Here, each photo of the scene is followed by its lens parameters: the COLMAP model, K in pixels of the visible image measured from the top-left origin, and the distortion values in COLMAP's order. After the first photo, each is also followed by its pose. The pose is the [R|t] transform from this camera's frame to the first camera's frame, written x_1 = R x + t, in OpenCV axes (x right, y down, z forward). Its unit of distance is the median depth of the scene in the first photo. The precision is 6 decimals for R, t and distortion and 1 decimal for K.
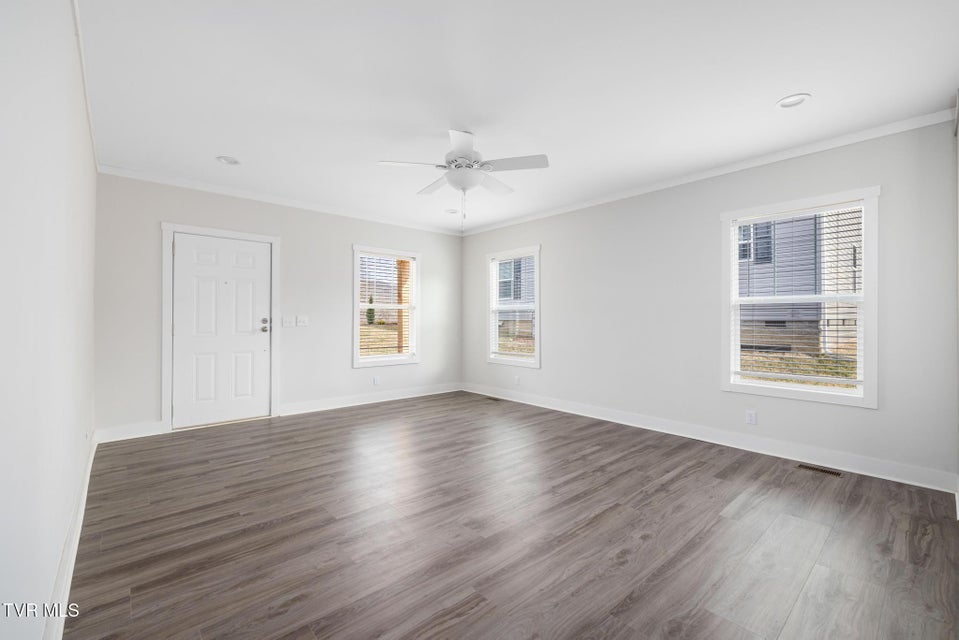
lens RADIAL K [[404.4, 0, 483.7], [0, 404.4, 323.1], [0, 0, 1]] dist [0.006175, -0.000207]
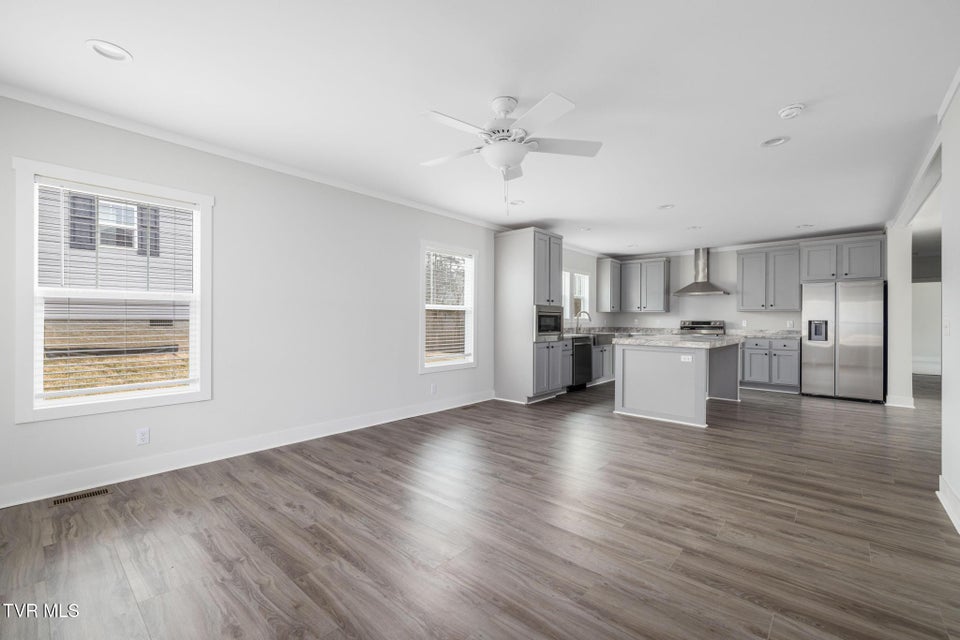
lens RADIAL K [[404.8, 0, 485.3], [0, 404.8, 312.7], [0, 0, 1]] dist [0.006175, -0.000207]
pose [[-0.123106, 0.017226, 0.992244, -0.732303], [0.003946, 0.999850, -0.016869, -0.008522], [-0.992386, 0.001839, -0.123156, 0.941532]]
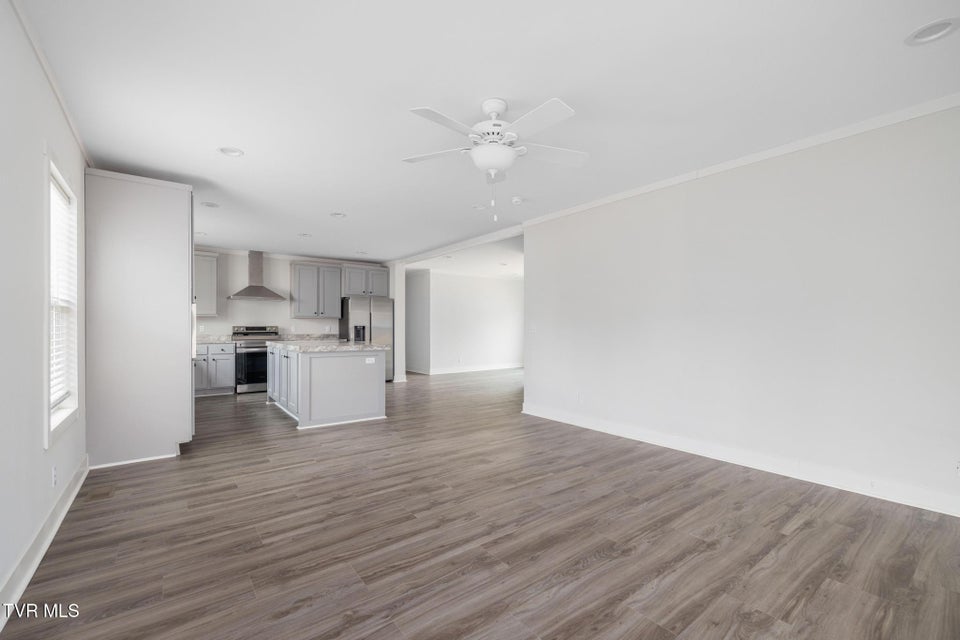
lens RADIAL K [[404.8, 0, 483.5], [0, 404.8, 326.6], [0, 0, 1]] dist [0.006175, -0.000207]
pose [[-0.997410, -0.004845, 0.071757, -0.071953], [-0.004419, 0.999972, 0.006093, -0.012937], [-0.071784, 0.005761, -0.997404, 1.515082]]
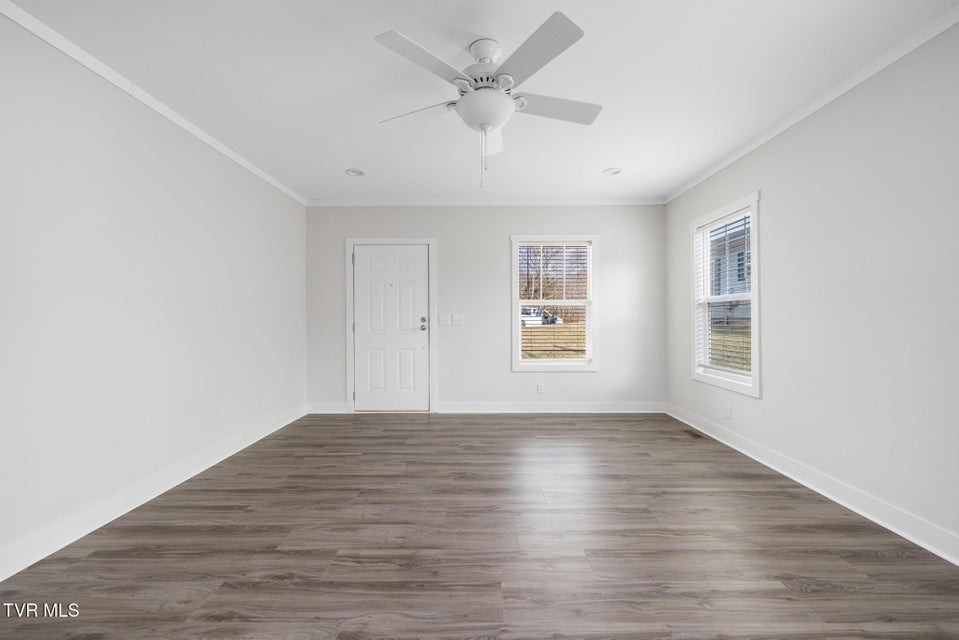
lens RADIAL K [[404.4, 0, 483.7], [0, 404.4, 320.3], [0, 0, 1]] dist [0.006175, -0.000207]
pose [[0.742865, -0.001717, -0.669439, 0.334274], [-0.000596, 0.999995, -0.003226, -0.000610], [0.669441, 0.002795, 0.742860, 0.401997]]
